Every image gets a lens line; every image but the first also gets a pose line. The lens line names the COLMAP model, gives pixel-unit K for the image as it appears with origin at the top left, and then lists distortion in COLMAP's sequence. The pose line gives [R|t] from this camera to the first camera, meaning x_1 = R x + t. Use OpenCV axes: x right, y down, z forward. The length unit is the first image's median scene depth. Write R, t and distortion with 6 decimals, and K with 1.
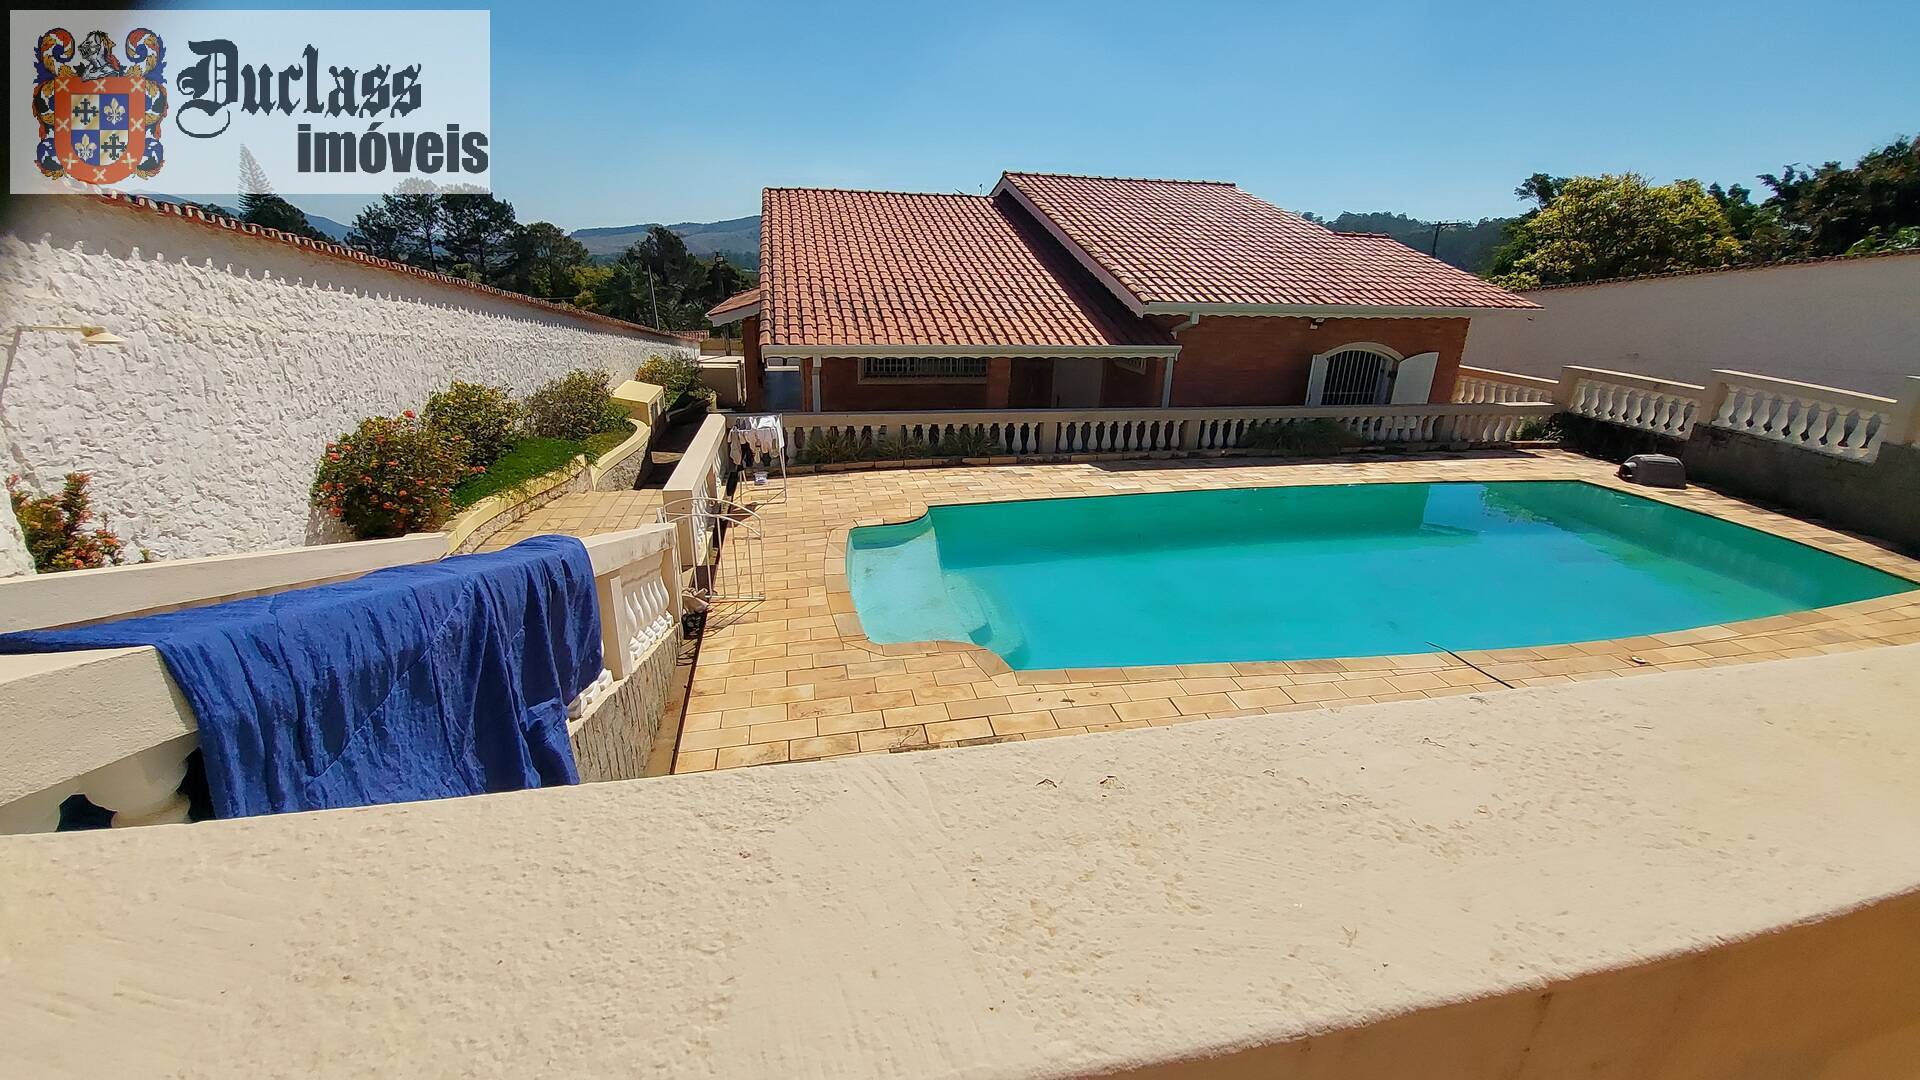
lens RADIAL K [[768.9, 0, 929.5], [0, 768.9, 551.3], [0, 0, 1]] dist [-0.006046, -0.006767]
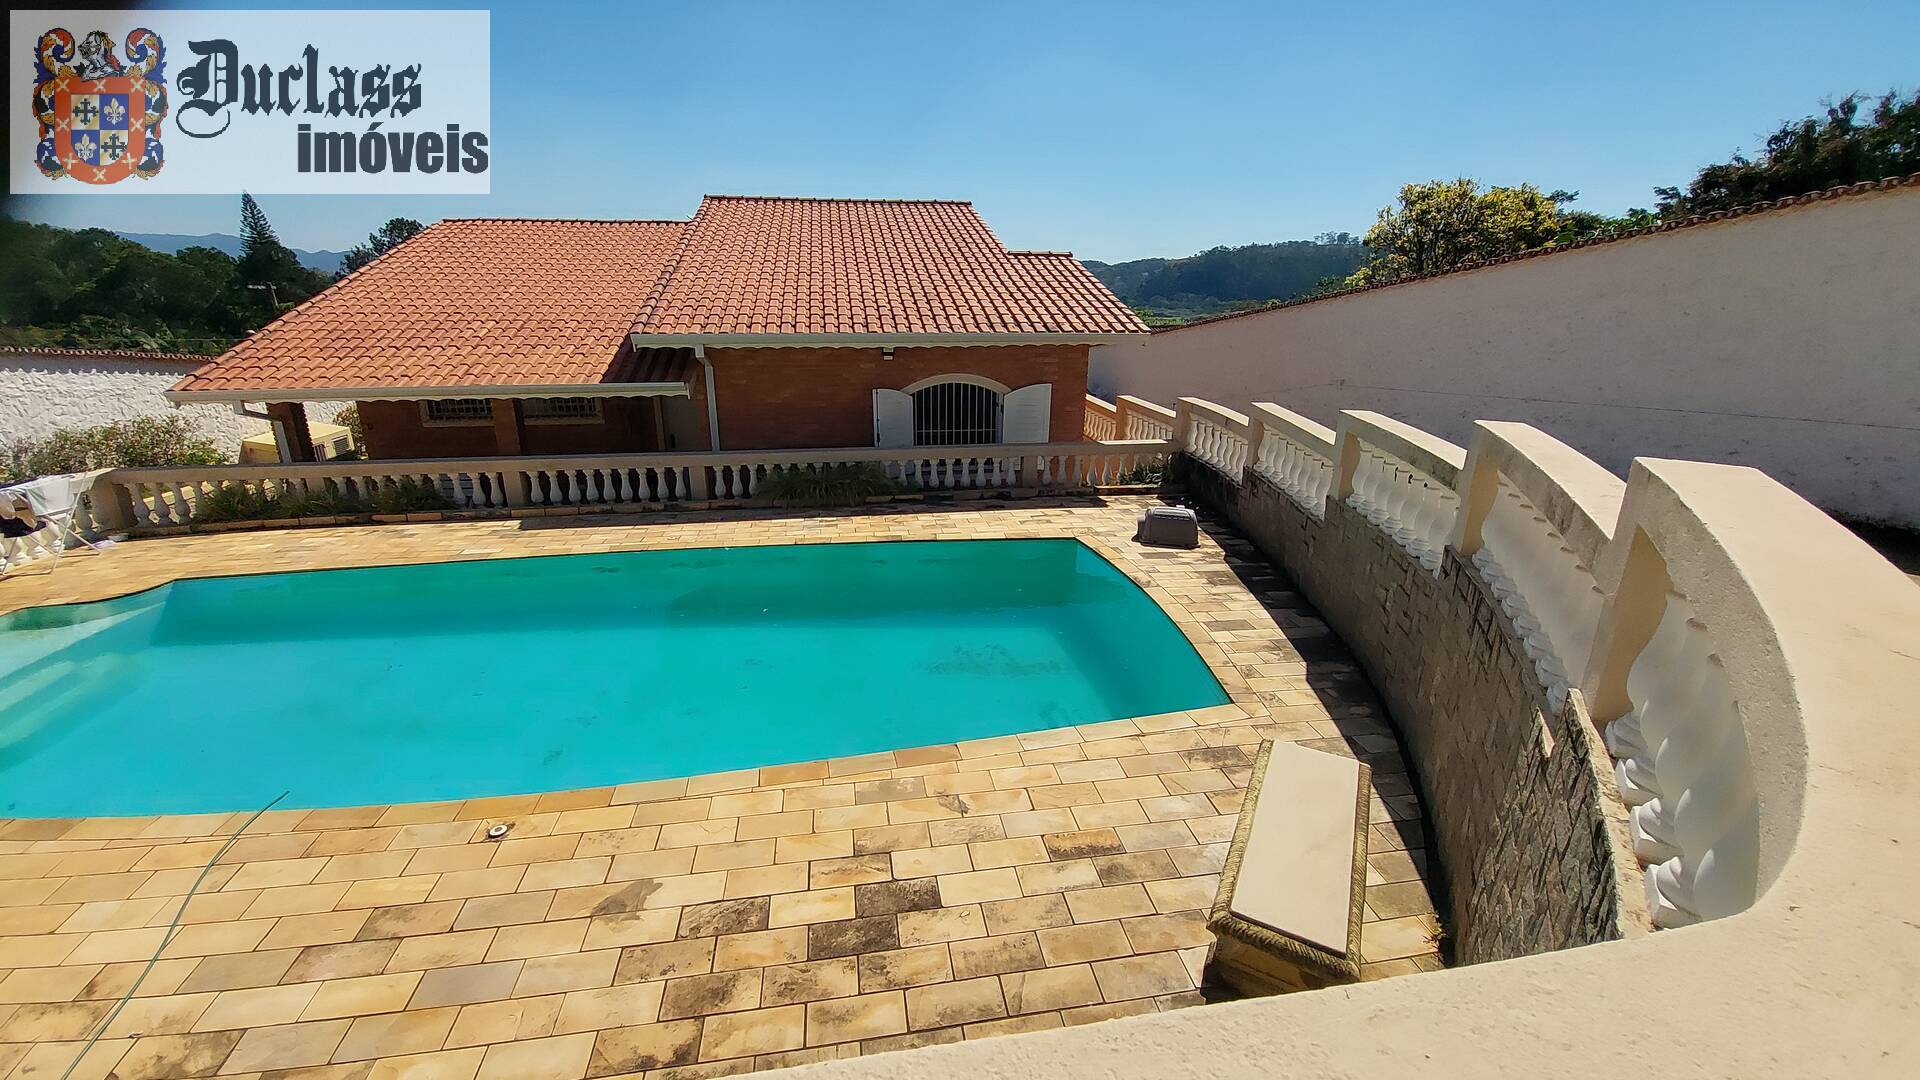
lens RADIAL K [[768.9, 0, 955.0], [0, 768.9, 548.6], [0, 0, 1]] dist [-0.006046, -0.006767]
pose [[0.998855, -0.001815, -0.047809, 0.637284], [0.000113, 0.999367, -0.035587, -0.043363], [0.047844, 0.035541, 0.998222, 0.133275]]
